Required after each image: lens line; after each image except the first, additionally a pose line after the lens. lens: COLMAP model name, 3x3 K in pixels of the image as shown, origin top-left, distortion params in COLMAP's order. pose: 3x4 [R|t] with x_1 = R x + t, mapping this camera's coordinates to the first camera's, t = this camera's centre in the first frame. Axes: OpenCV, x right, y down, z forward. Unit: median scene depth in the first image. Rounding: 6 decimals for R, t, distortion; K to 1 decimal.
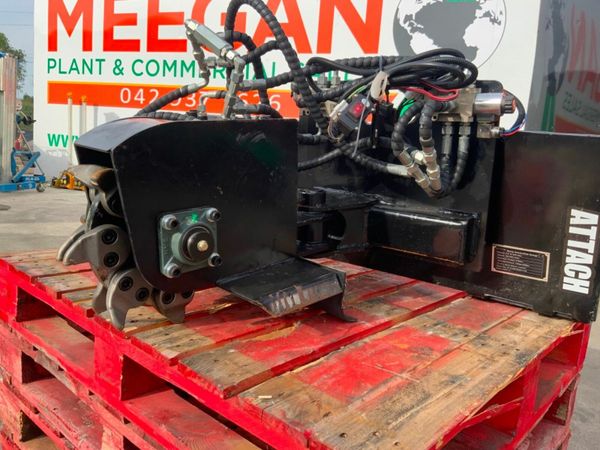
lens RADIAL K [[505.4, 0, 302.7], [0, 505.4, 227.7], [0, 0, 1]] dist [0.035747, -0.077444]
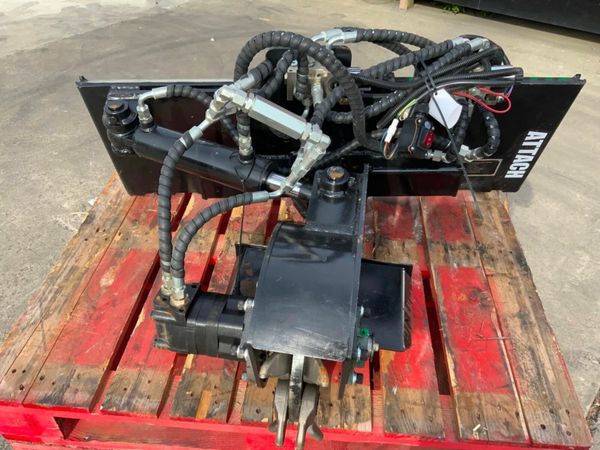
lens RADIAL K [[505.4, 0, 300.3], [0, 505.4, 225.0], [0, 0, 1]] dist [0.035747, -0.077444]
pose [[0.800459, -0.443432, 0.403277, -0.483663], [0.163154, 0.808605, 0.565277, -0.602931], [-0.576754, -0.386685, 0.719603, 0.324918]]
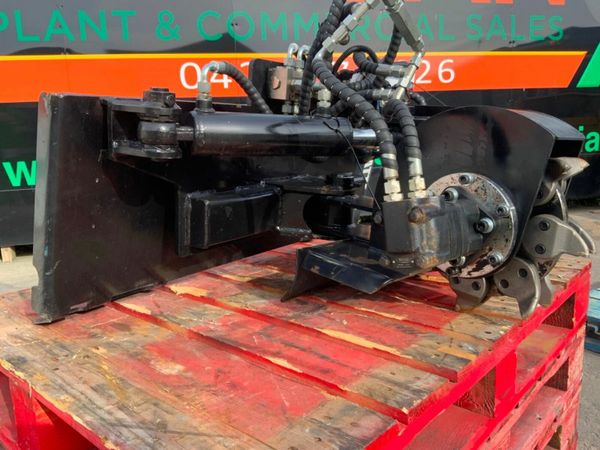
lens RADIAL K [[505.4, 0, 301.6], [0, 505.4, 225.5], [0, 0, 1]] dist [0.035747, -0.077444]
pose [[0.006192, -0.248600, 0.968586, -1.046961], [0.200742, 0.949197, 0.242340, -0.252410], [-0.979625, 0.192935, 0.055782, 1.088221]]
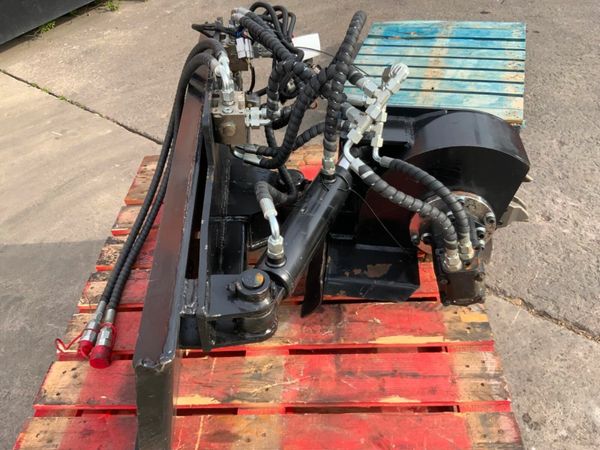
lens RADIAL K [[505.4, 0, 302.9], [0, 505.4, 220.9], [0, 0, 1]] dist [0.035747, -0.077444]
pose [[-0.637115, -0.536244, 0.553649, -0.643179], [0.174250, 0.599502, 0.781175, -0.859247], [-0.750814, 0.594172, -0.288511, 1.394663]]
